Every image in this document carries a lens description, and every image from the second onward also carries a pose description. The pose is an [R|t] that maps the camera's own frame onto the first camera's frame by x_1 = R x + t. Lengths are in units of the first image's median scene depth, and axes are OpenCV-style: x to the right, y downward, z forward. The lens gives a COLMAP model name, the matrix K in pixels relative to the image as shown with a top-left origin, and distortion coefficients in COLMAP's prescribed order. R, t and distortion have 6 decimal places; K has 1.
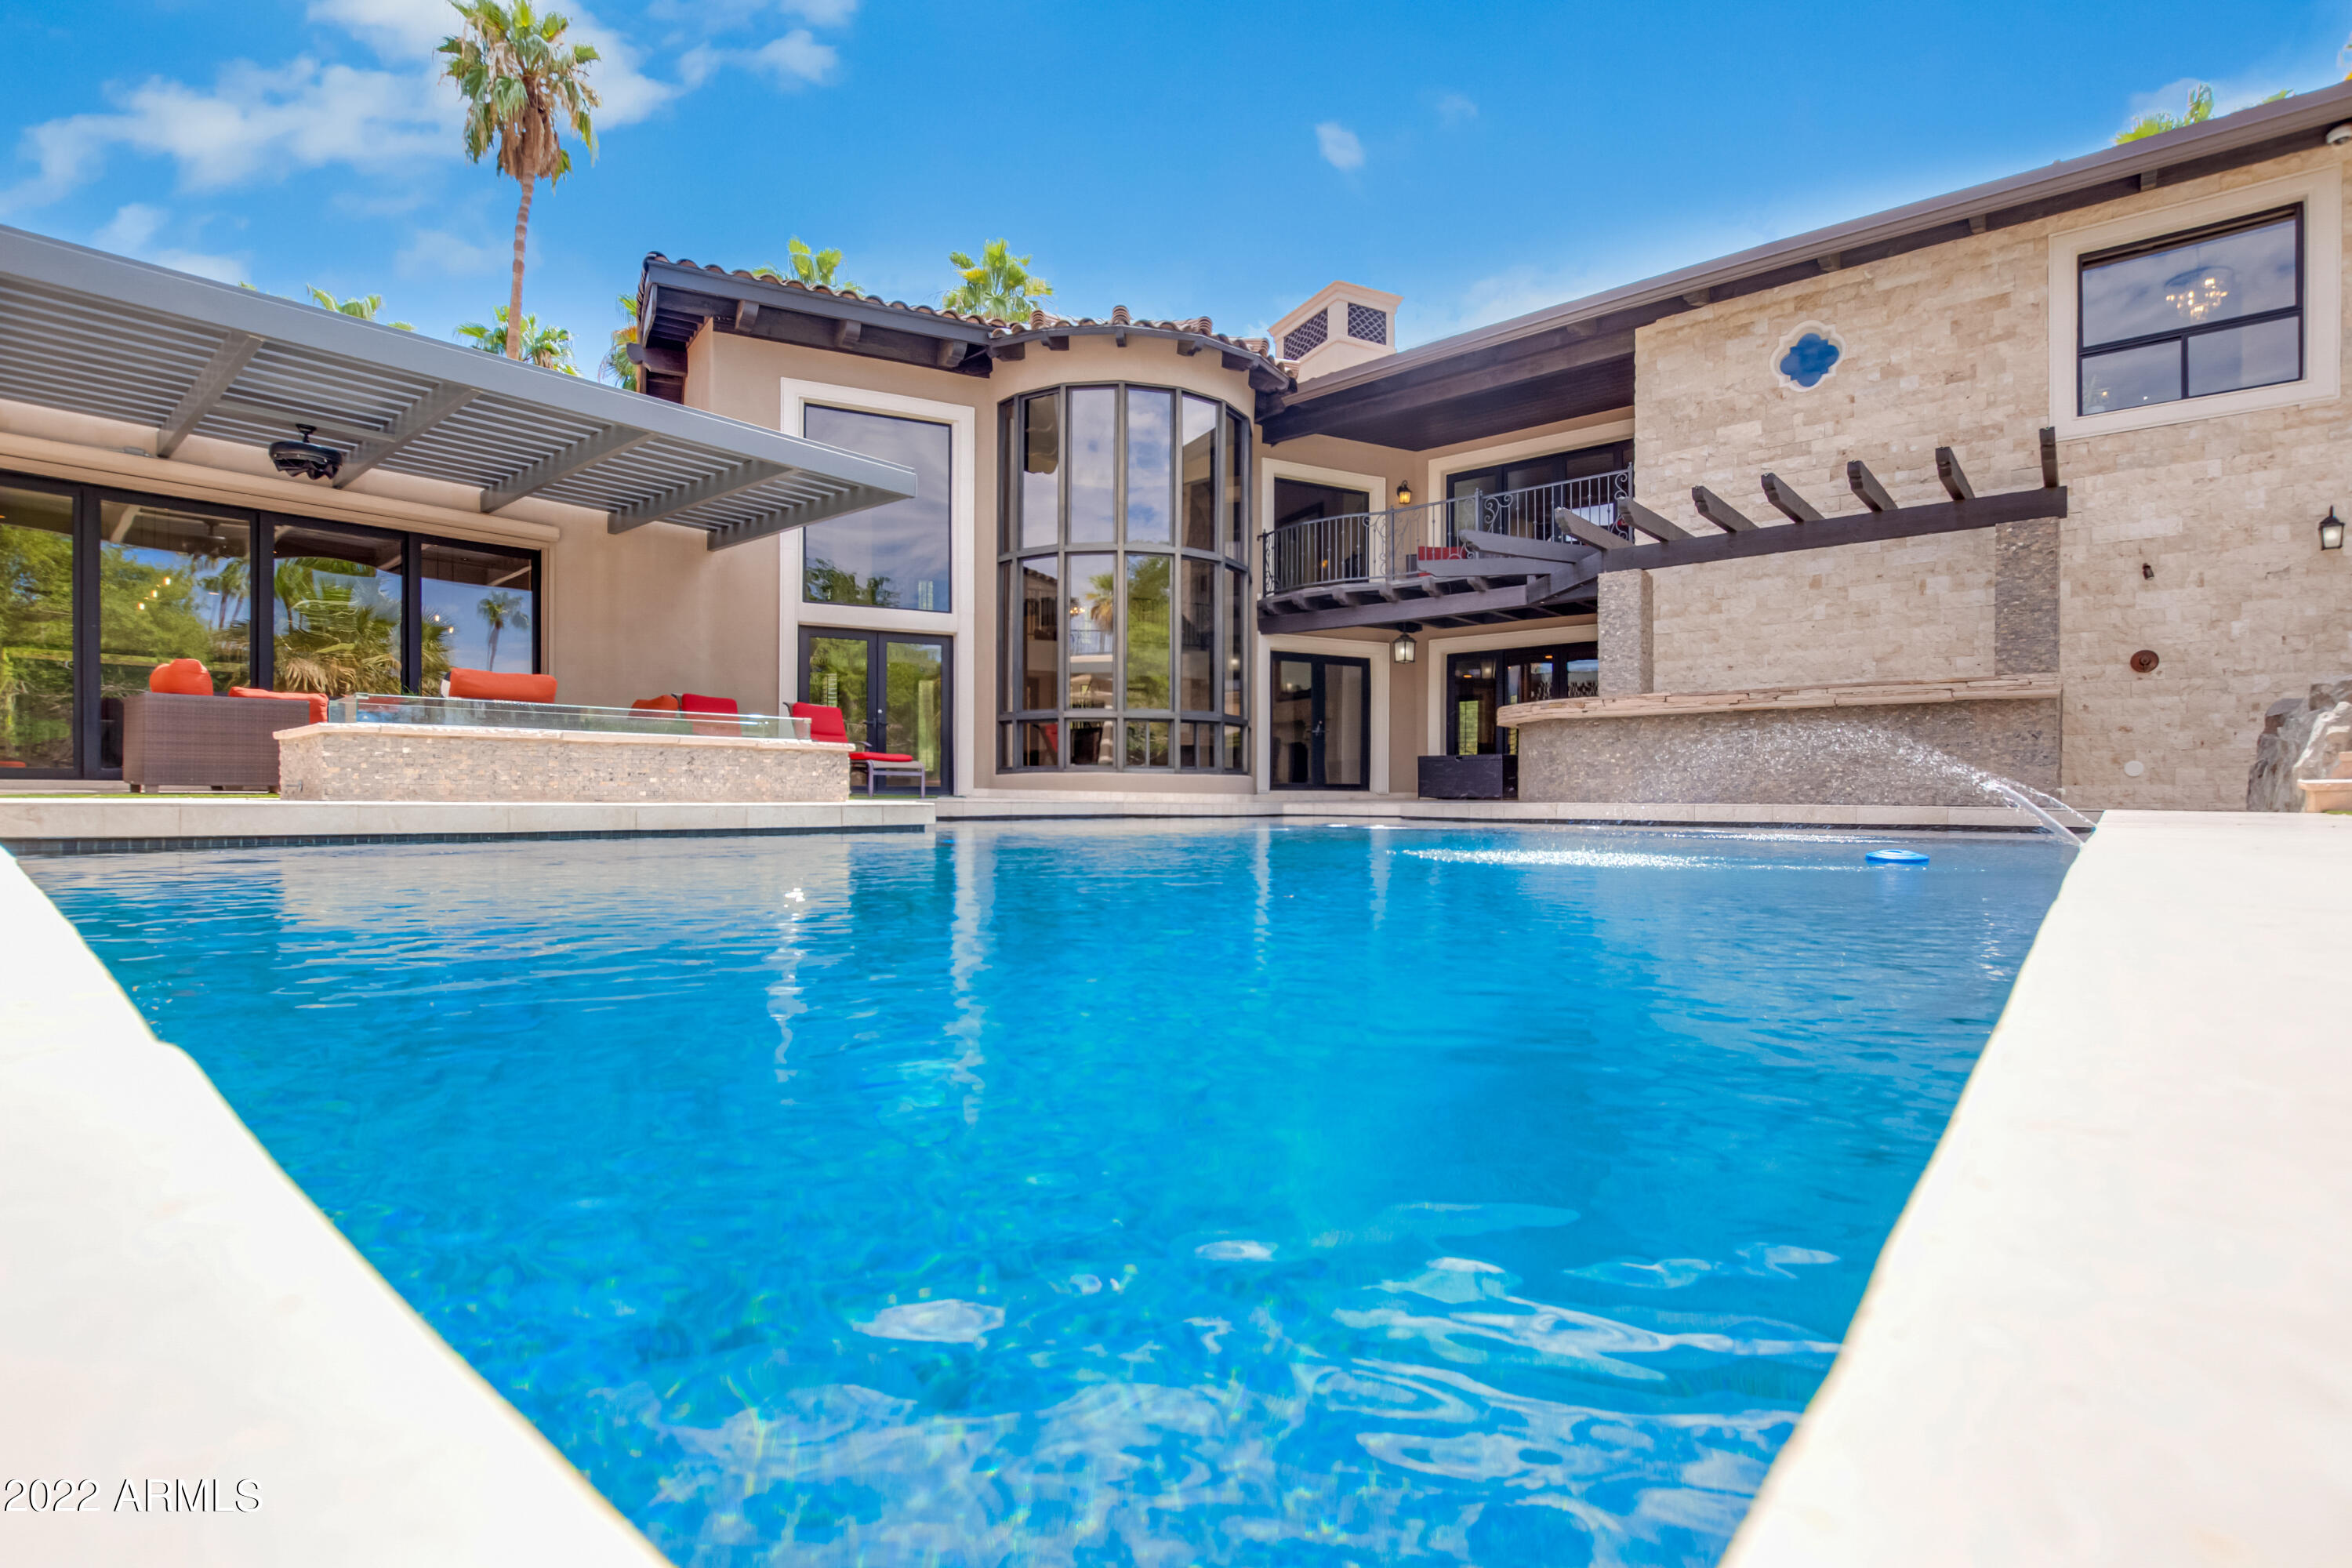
lens RADIAL K [[1113.7, 0, 1173.5], [0, 1113.7, 810.6], [0, 0, 1]] dist [-0.032335, 0.003603]
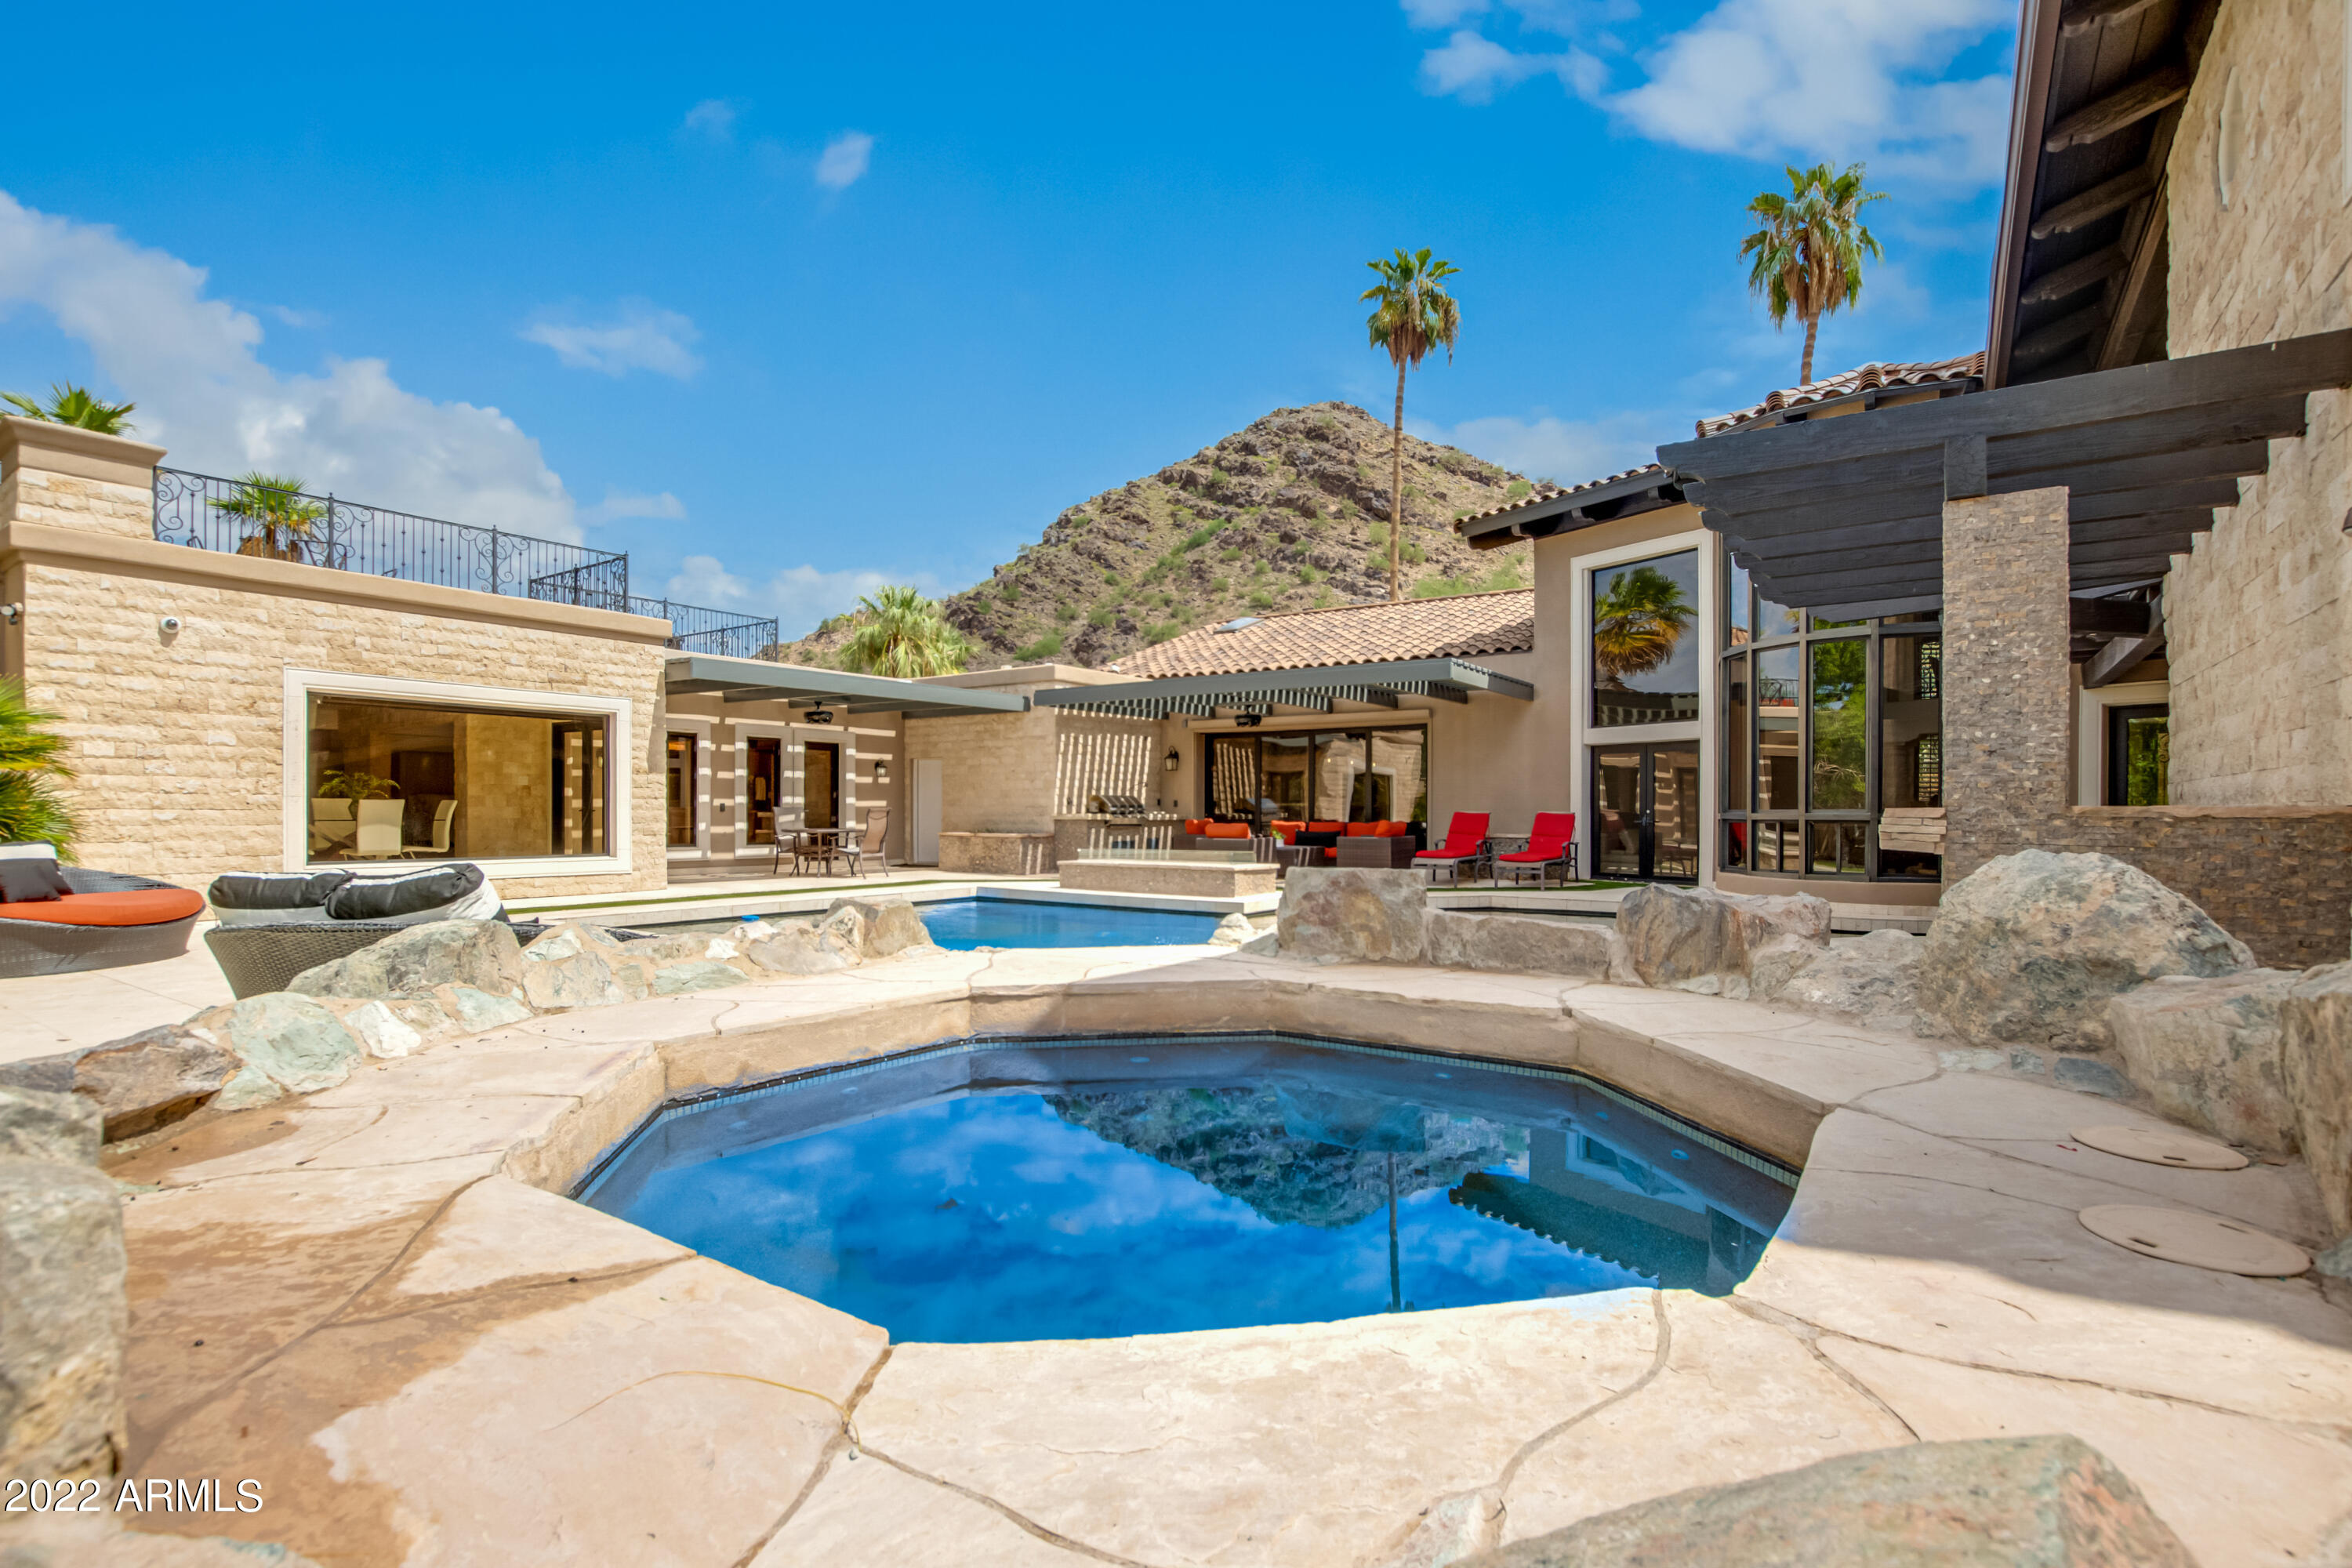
lens RADIAL K [[1113.7, 0, 1172.2], [0, 1113.7, 808.8], [0, 0, 1]] dist [-0.032335, 0.003603]
pose [[0.099948, -0.007531, -0.994964, 1.004768], [-0.011825, 0.999892, -0.008756, -0.090223], [0.994922, 0.012641, 0.099849, 0.454487]]
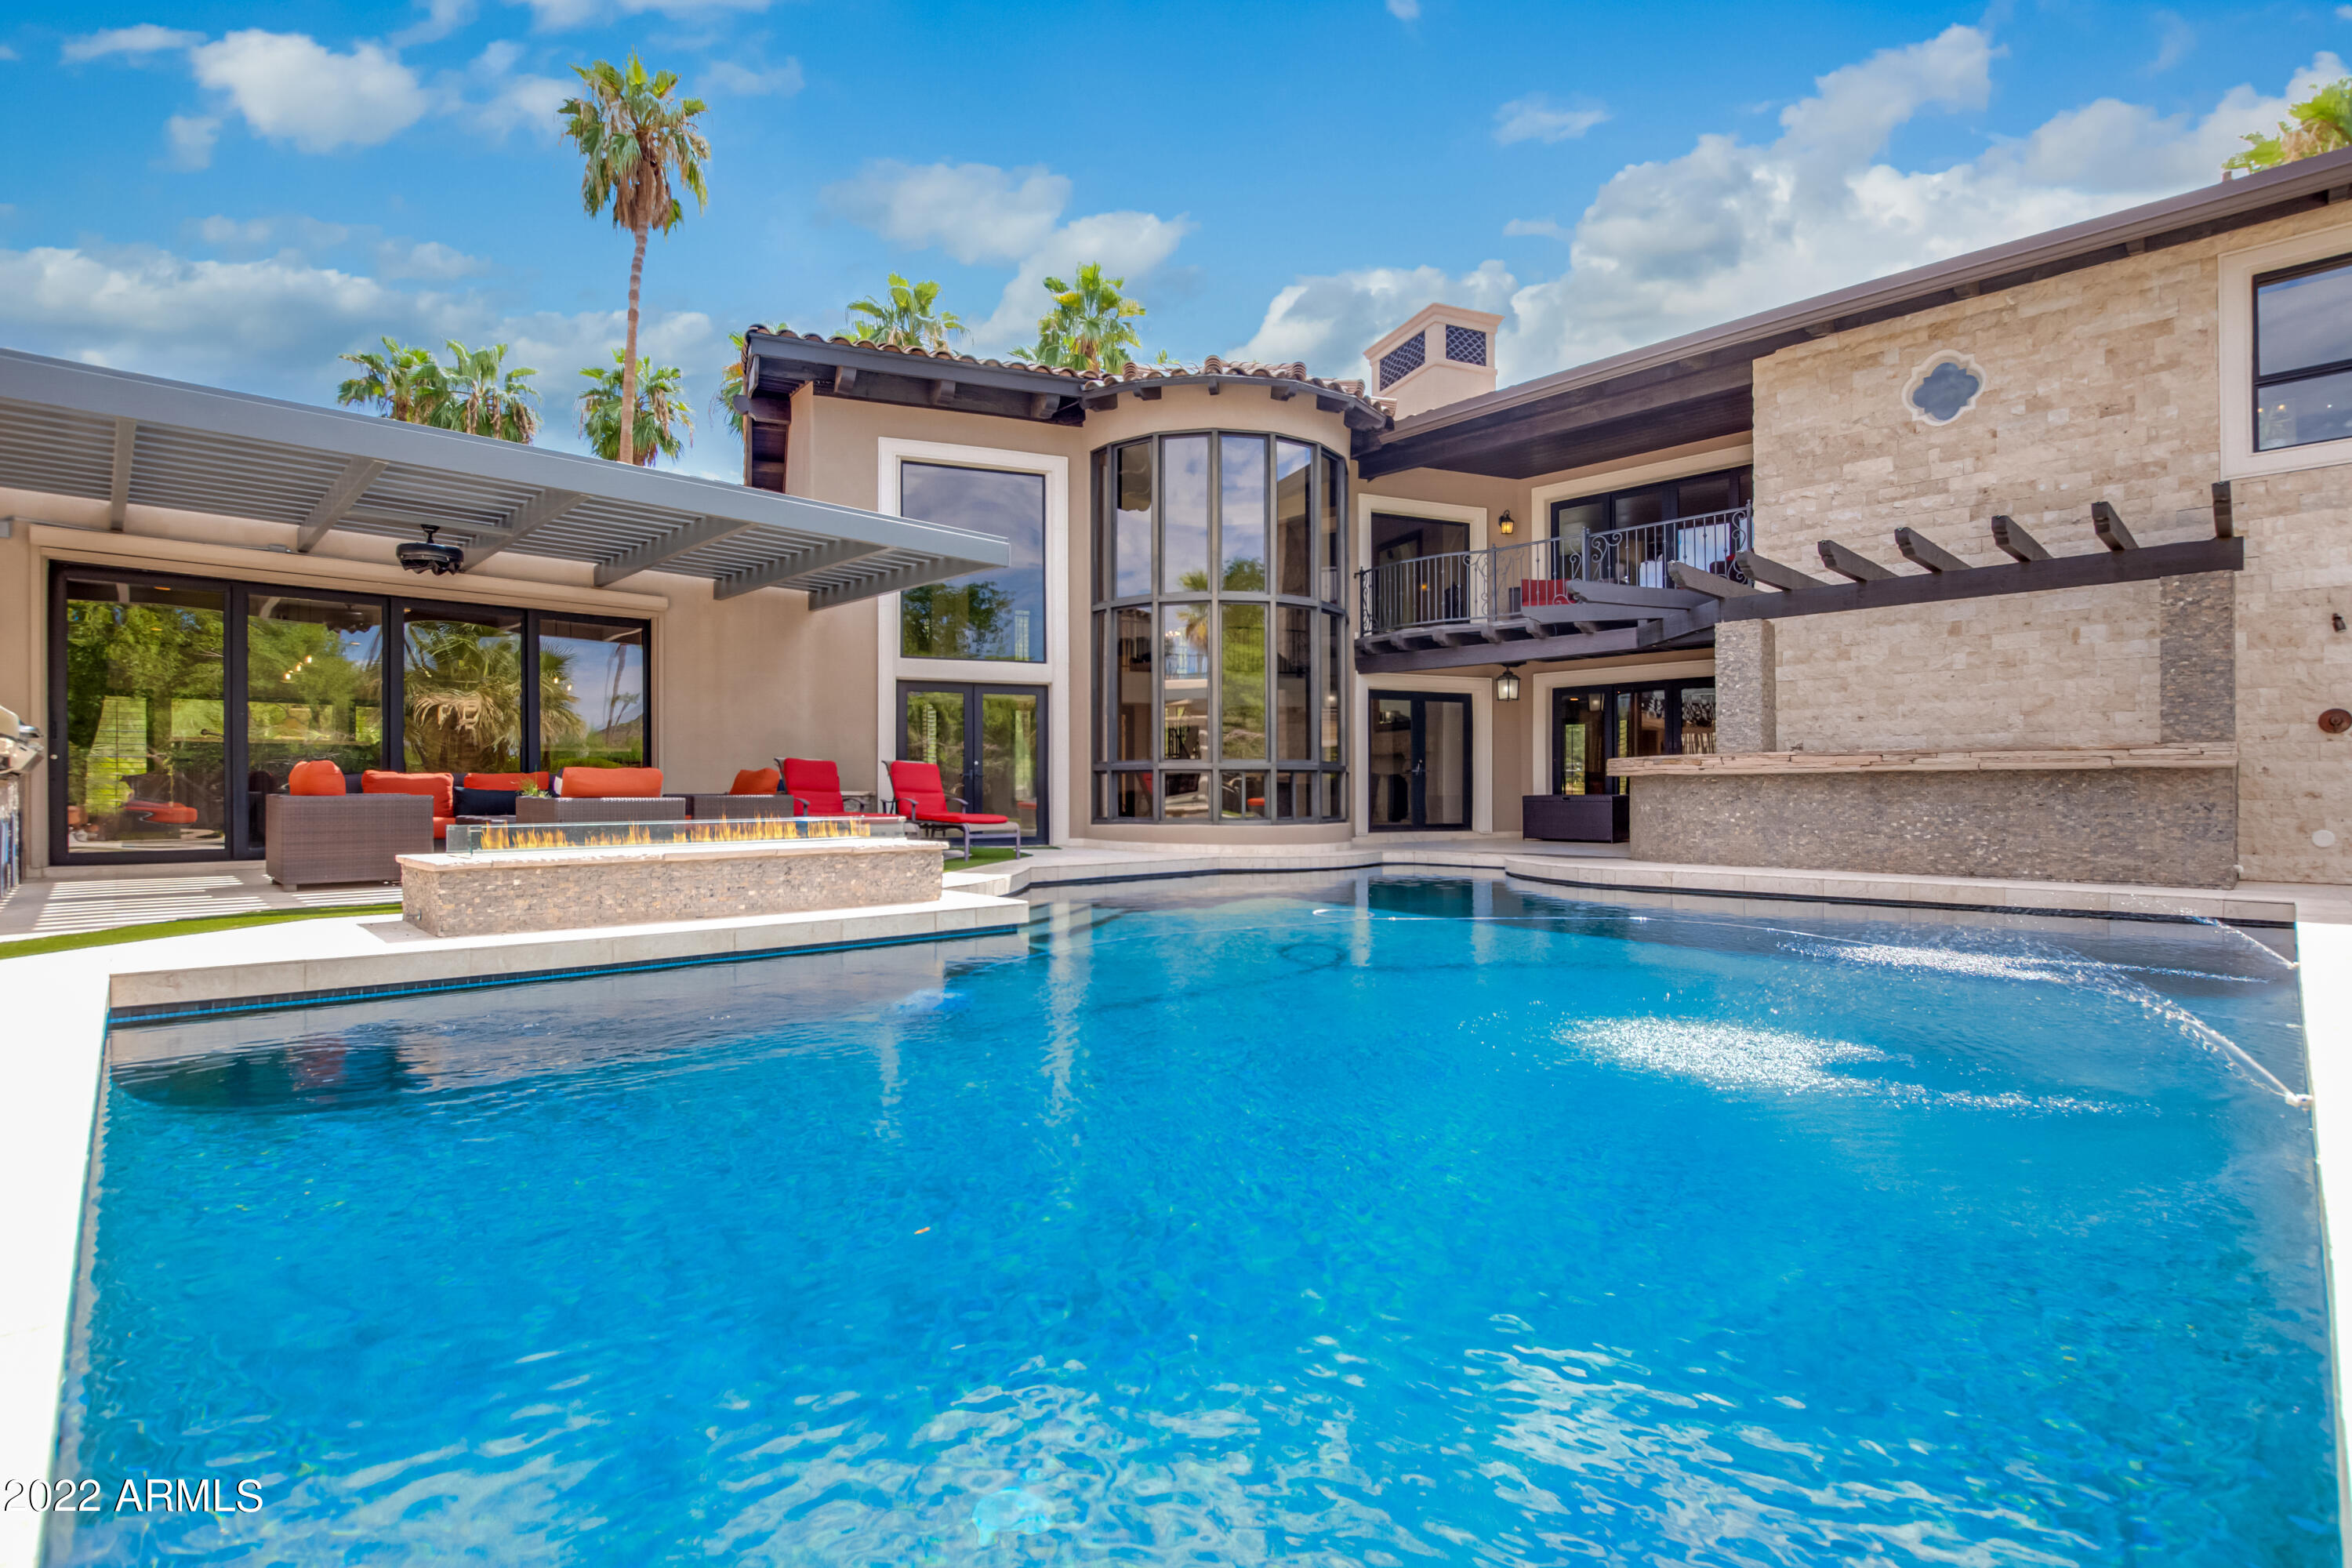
lens RADIAL K [[1113.7, 0, 1173.8], [0, 1113.7, 797.8], [0, 0, 1]] dist [-0.032335, 0.003603]
pose [[0.996255, -0.005586, -0.086283, 0.000578], [0.005034, 0.999965, -0.006619, -0.059419], [0.086317, 0.006160, 0.996249, 0.013418]]
